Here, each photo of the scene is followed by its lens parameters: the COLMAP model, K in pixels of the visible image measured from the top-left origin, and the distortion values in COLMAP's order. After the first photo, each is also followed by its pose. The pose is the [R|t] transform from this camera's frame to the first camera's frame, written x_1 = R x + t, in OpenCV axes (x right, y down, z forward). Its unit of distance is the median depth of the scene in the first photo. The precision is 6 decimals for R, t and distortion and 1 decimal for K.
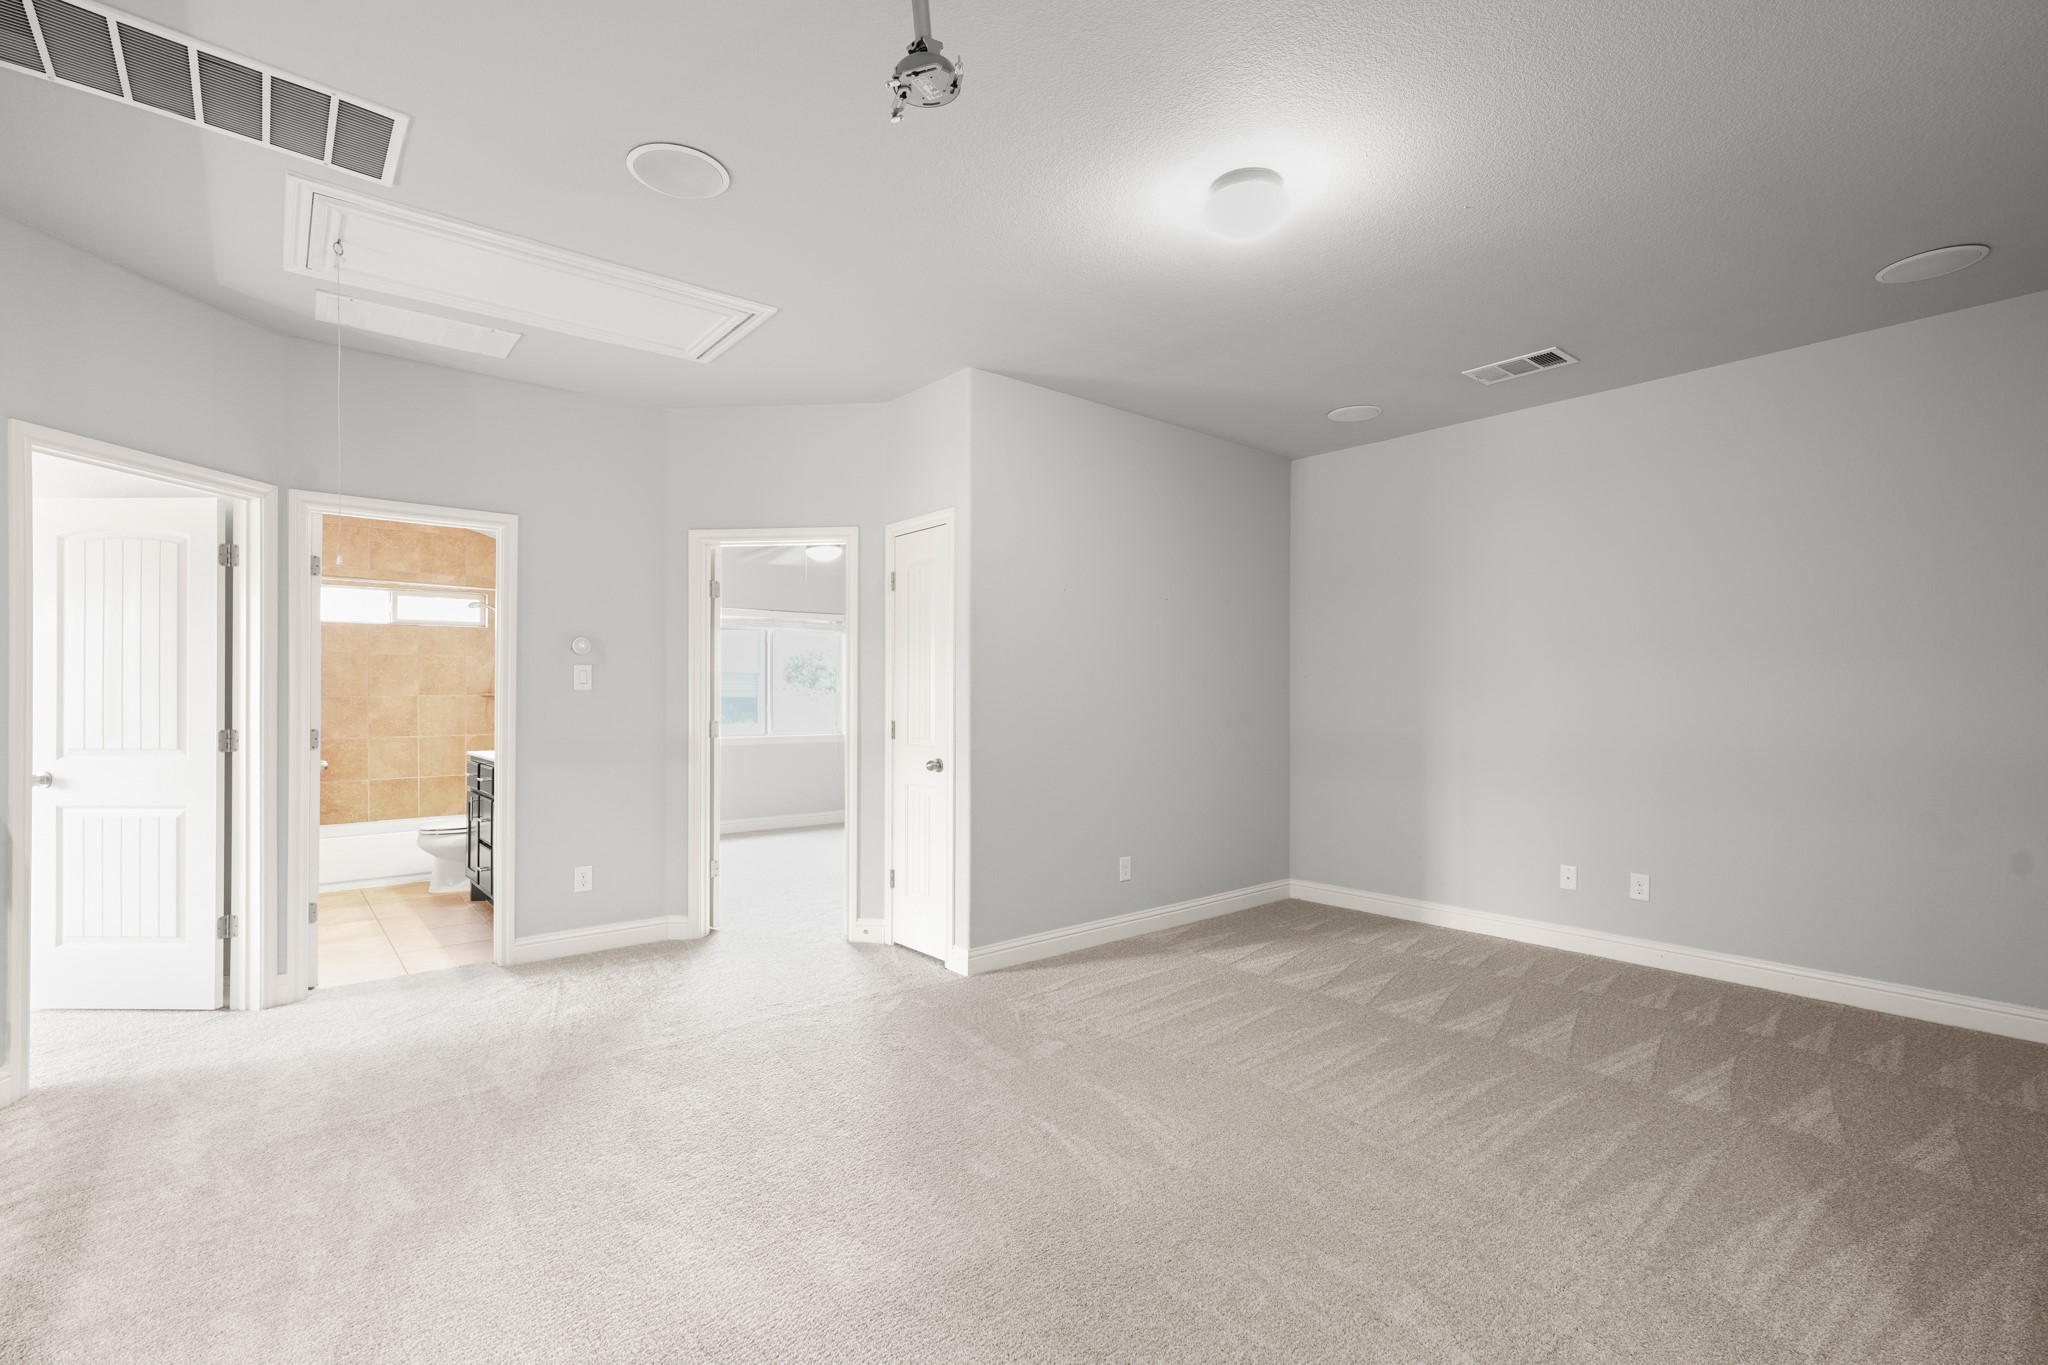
lens RADIAL K [[937.4, 0, 1023.1], [0, 937.4, 694.4], [0, 0, 1]] dist [0.004879, 0.000284]
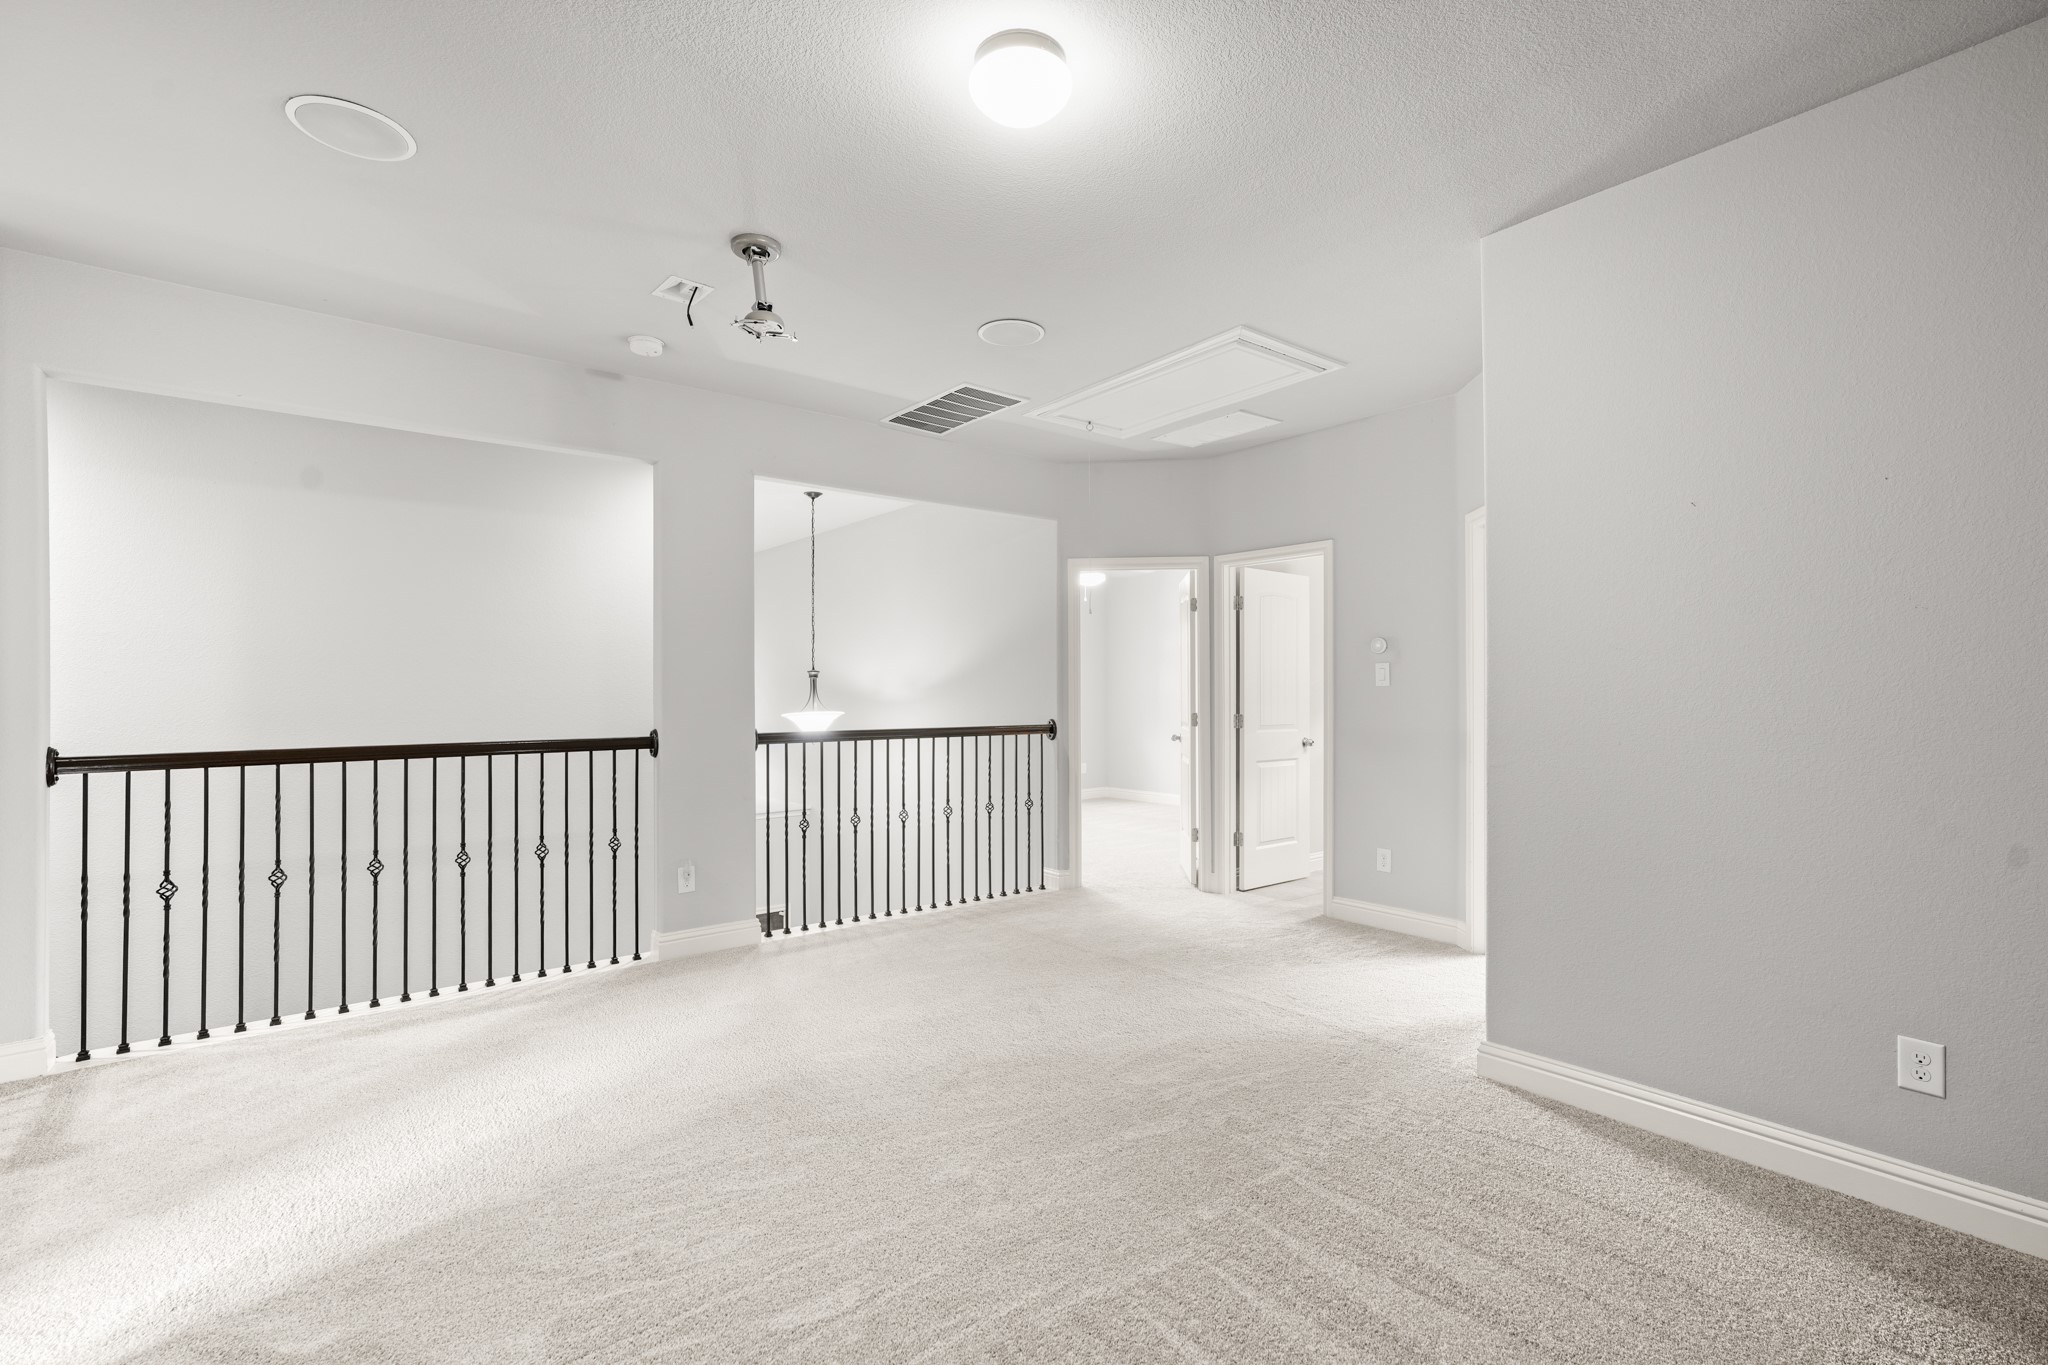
lens RADIAL K [[937.4, 0, 1022.1], [0, 937.4, 684.7], [0, 0, 1]] dist [0.004879, 0.000284]
pose [[-0.026636, -0.012694, -0.999565, 0.655825], [0.005108, 0.999905, -0.012835, 0.005764], [0.999632, -0.005447, -0.026569, 0.638401]]
